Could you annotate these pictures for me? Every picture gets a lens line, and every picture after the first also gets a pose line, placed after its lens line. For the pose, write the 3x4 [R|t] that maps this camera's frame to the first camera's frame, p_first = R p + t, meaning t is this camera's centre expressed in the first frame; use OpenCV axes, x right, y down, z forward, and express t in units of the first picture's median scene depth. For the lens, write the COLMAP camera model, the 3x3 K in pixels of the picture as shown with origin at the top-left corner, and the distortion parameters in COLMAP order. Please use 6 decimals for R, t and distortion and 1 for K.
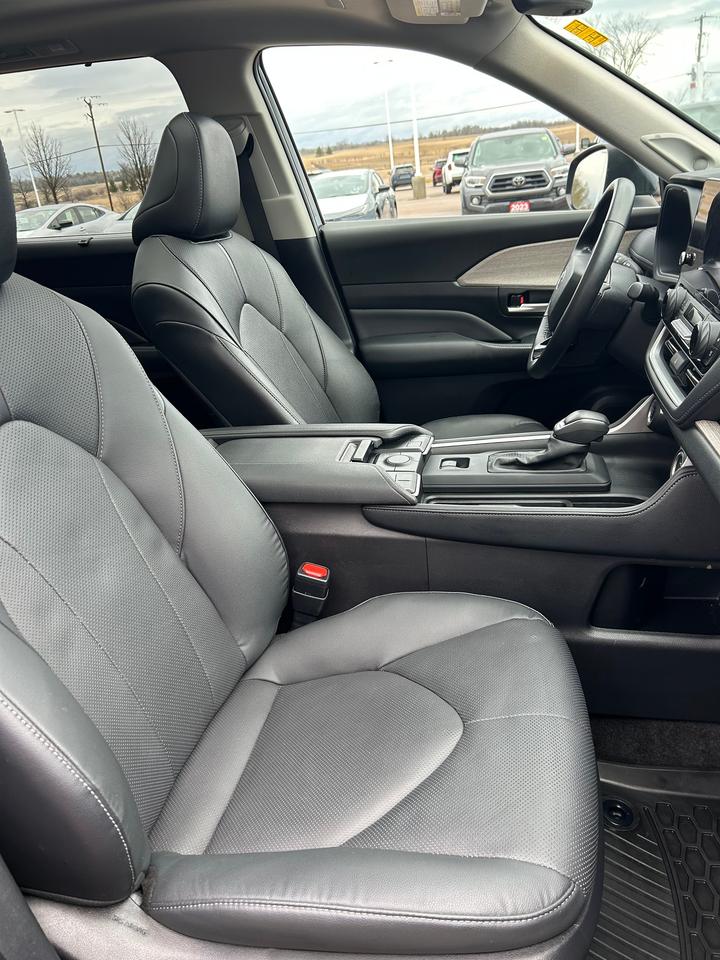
lens RADIAL K [[720.7, 0, 349.5], [0, 720.7, 481.1], [0, 0, 1]] dist [0.057352, -0.065013]
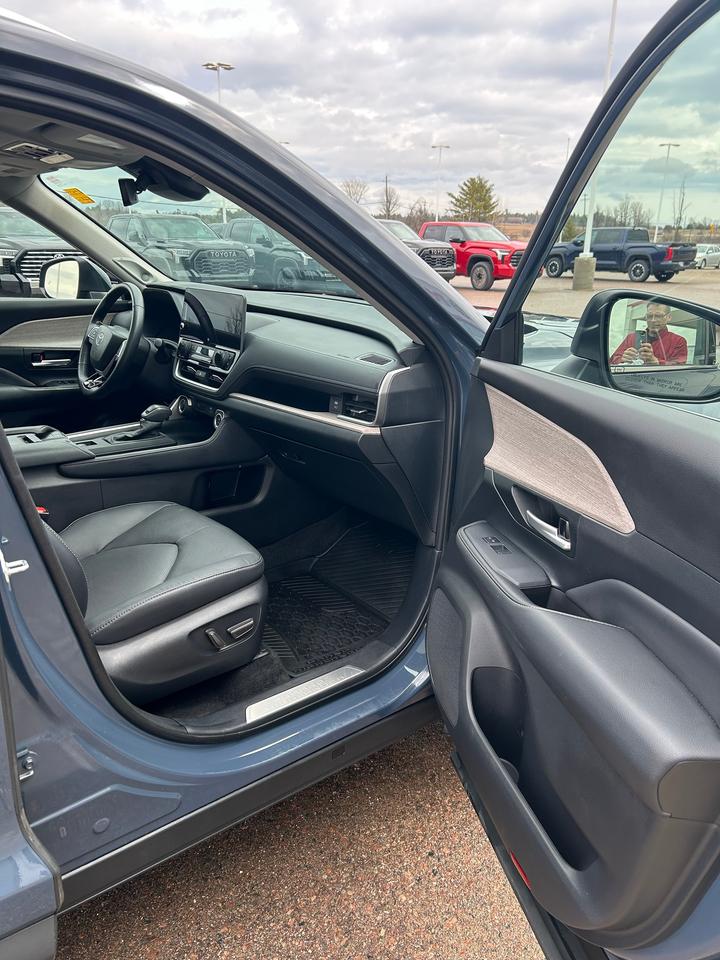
lens RADIAL K [[720.7, 0, 349.5], [0, 720.7, 481.1], [0, 0, 1]] dist [0.057352, -0.065013]
pose [[0.650701, -0.129780, 0.748161, -0.720804], [0.218353, 0.975651, -0.020667, 0.225680], [-0.727262, 0.176811, 0.663195, -0.517141]]
